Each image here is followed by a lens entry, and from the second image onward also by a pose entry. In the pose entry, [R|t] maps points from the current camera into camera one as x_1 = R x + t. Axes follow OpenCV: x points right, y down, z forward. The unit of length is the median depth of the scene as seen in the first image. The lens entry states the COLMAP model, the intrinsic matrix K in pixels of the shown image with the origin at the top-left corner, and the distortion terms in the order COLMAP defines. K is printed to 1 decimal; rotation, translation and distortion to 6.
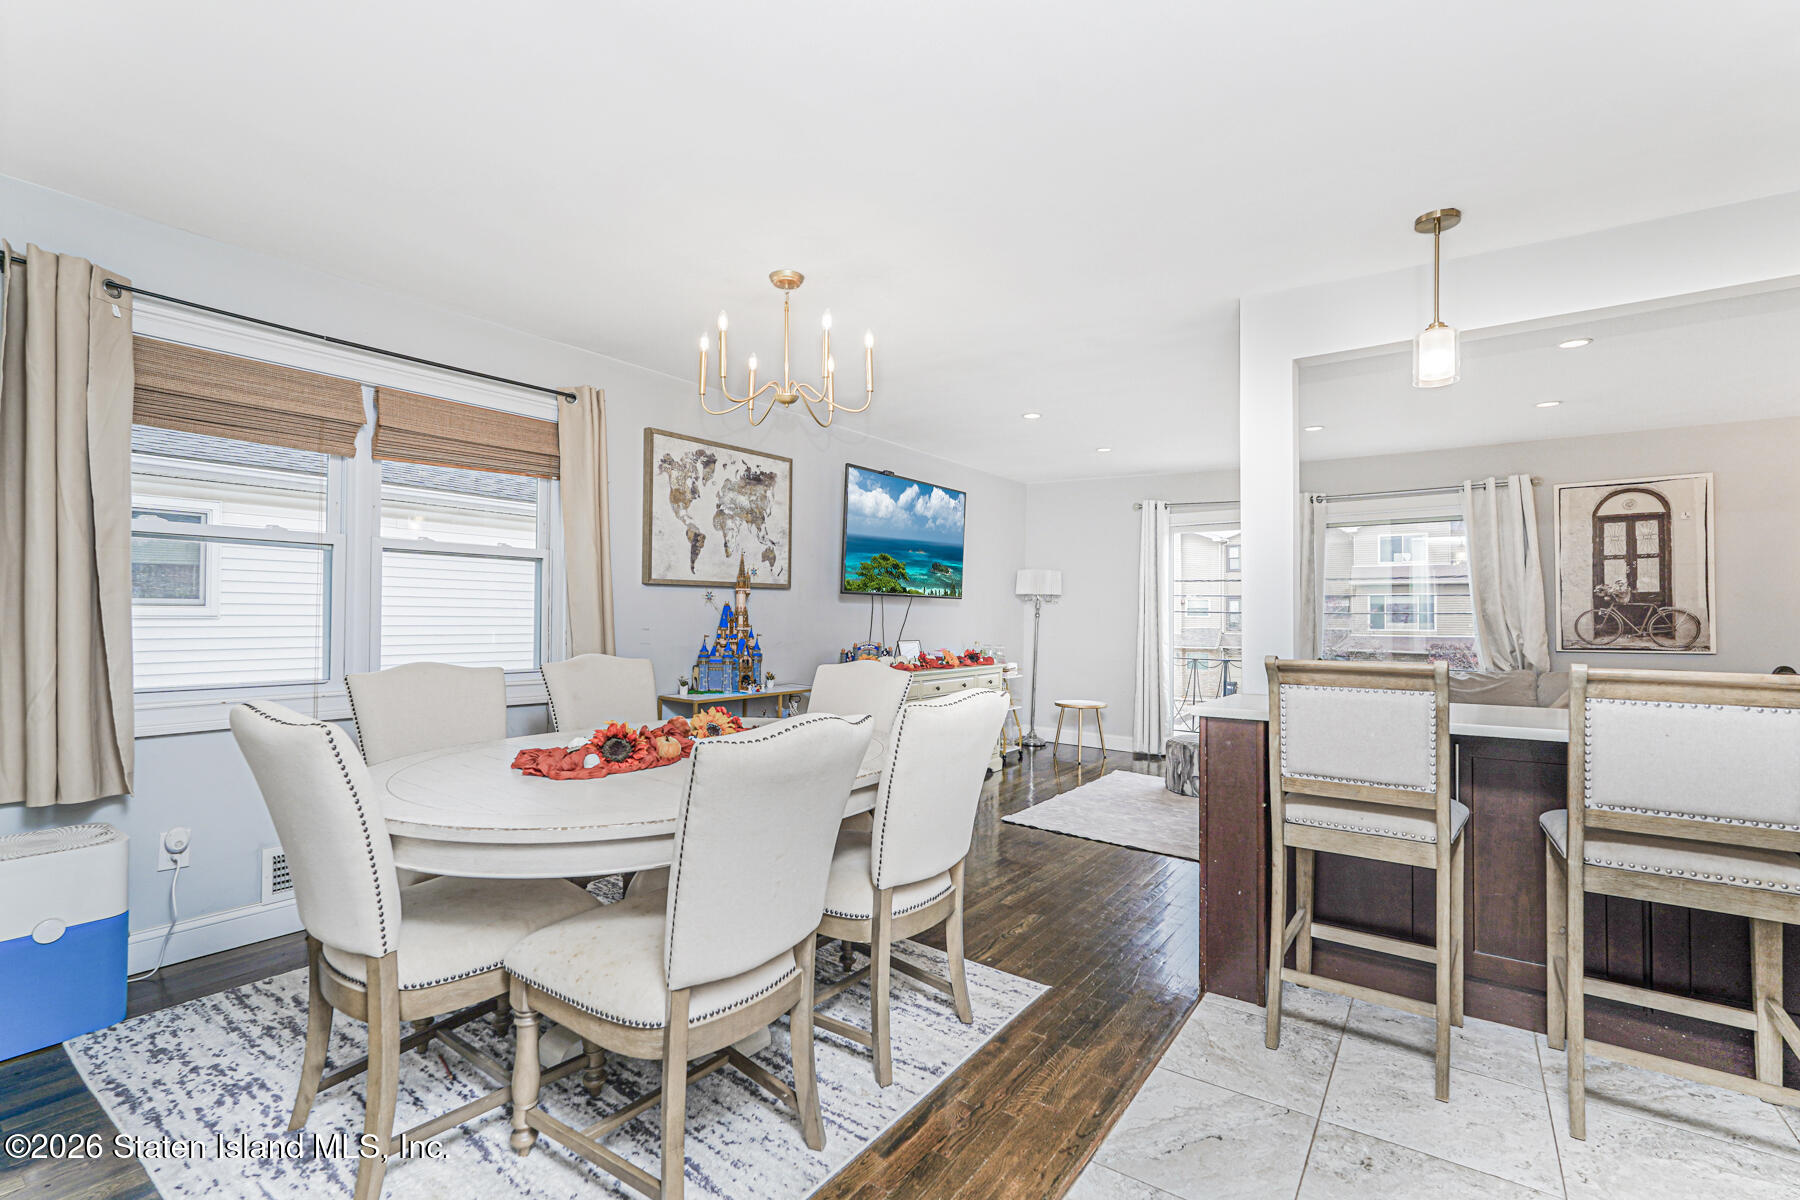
lens RADIAL K [[811.6, 0, 905.4], [0, 811.6, 598.9], [0, 0, 1]] dist [-0.003837, -0.000186]
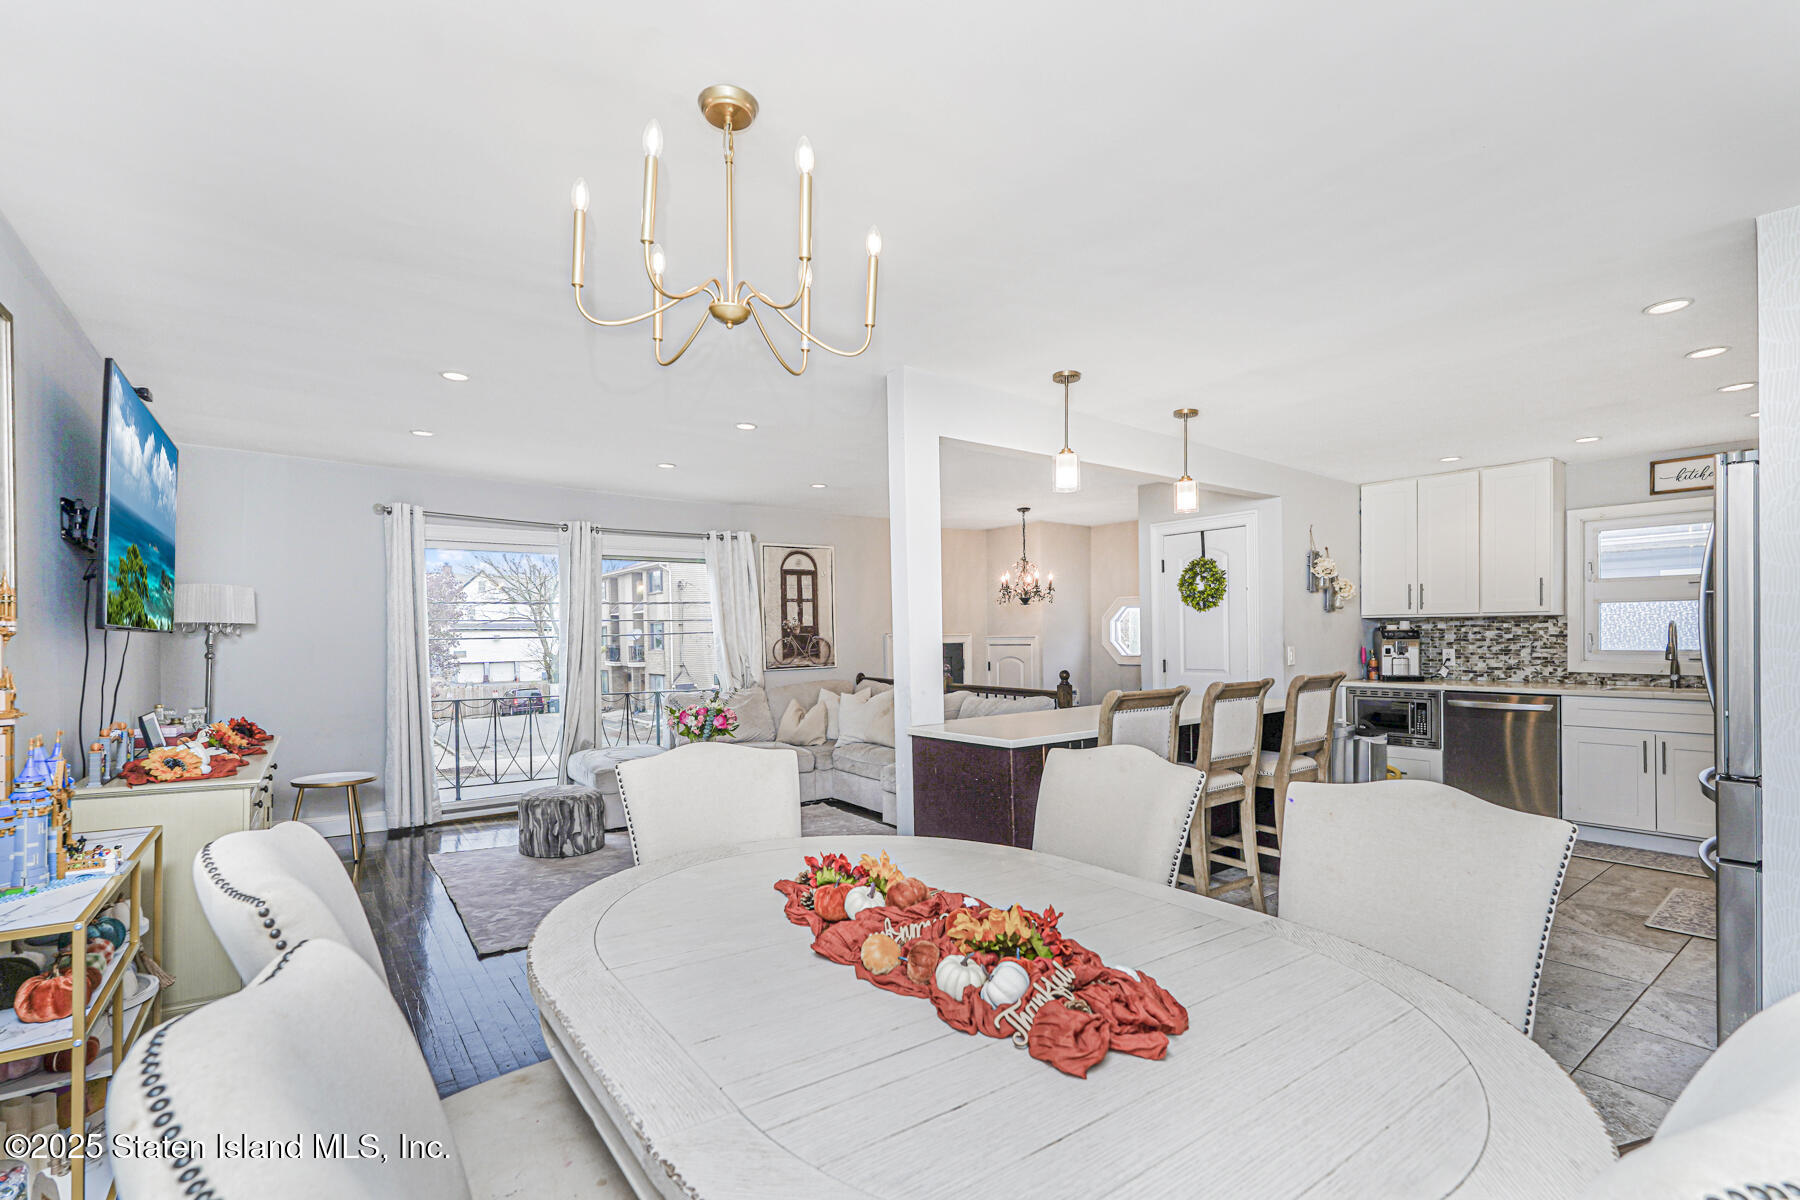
lens RADIAL K [[811.6, 0, 921.9], [0, 811.6, 635.9], [0, 0, 1]] dist [-0.003837, -0.000186]
pose [[0.301317, -0.008931, 0.953482, -0.371011], [-0.004172, 0.999934, 0.010685, -0.006799], [-0.953515, -0.007197, 0.301260, 0.377287]]
